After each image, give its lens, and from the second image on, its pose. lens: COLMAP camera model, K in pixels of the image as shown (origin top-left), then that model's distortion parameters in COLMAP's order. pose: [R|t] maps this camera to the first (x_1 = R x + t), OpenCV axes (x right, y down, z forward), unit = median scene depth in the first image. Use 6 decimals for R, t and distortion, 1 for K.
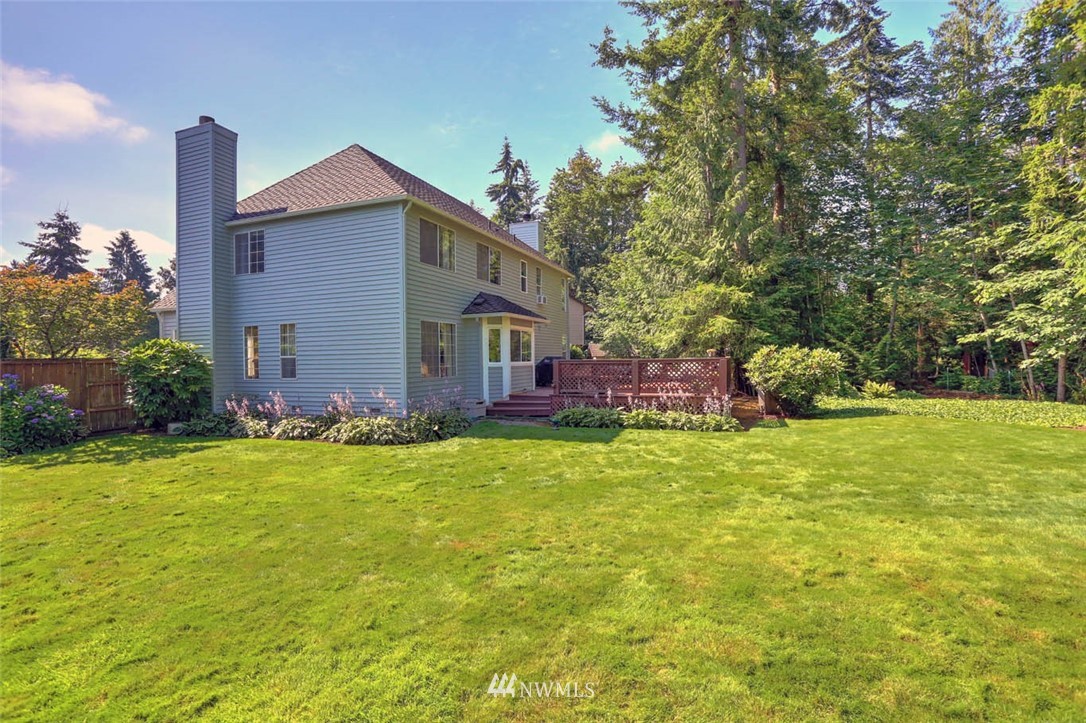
lens RADIAL K [[511.7, 0, 543.0], [0, 511.7, 361.5], [0, 0, 1]] dist [-0.034297, 0.000259]
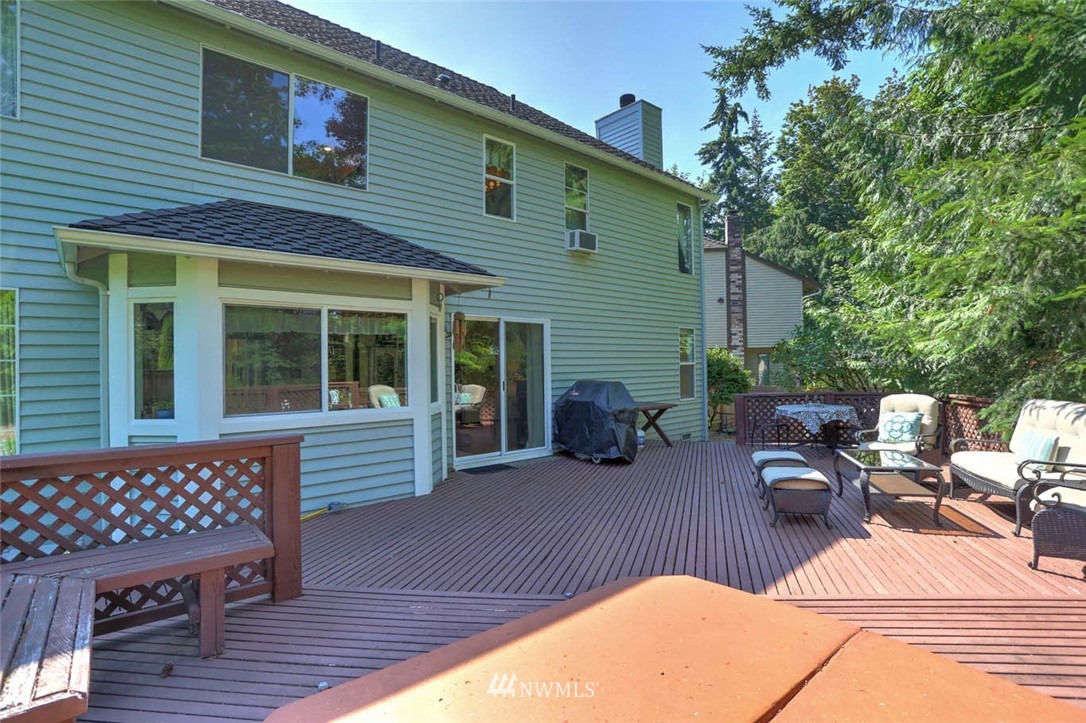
lens RADIAL K [[511.7, 0, 543.0], [0, 511.7, 361.5], [0, 0, 1]] dist [-0.034297, 0.000259]
pose [[0.883096, 0.004074, -0.469175, 0.050306], [-0.004610, 0.999989, 0.000007, -0.007084], [0.469170, 0.002157, 0.883105, 0.189660]]
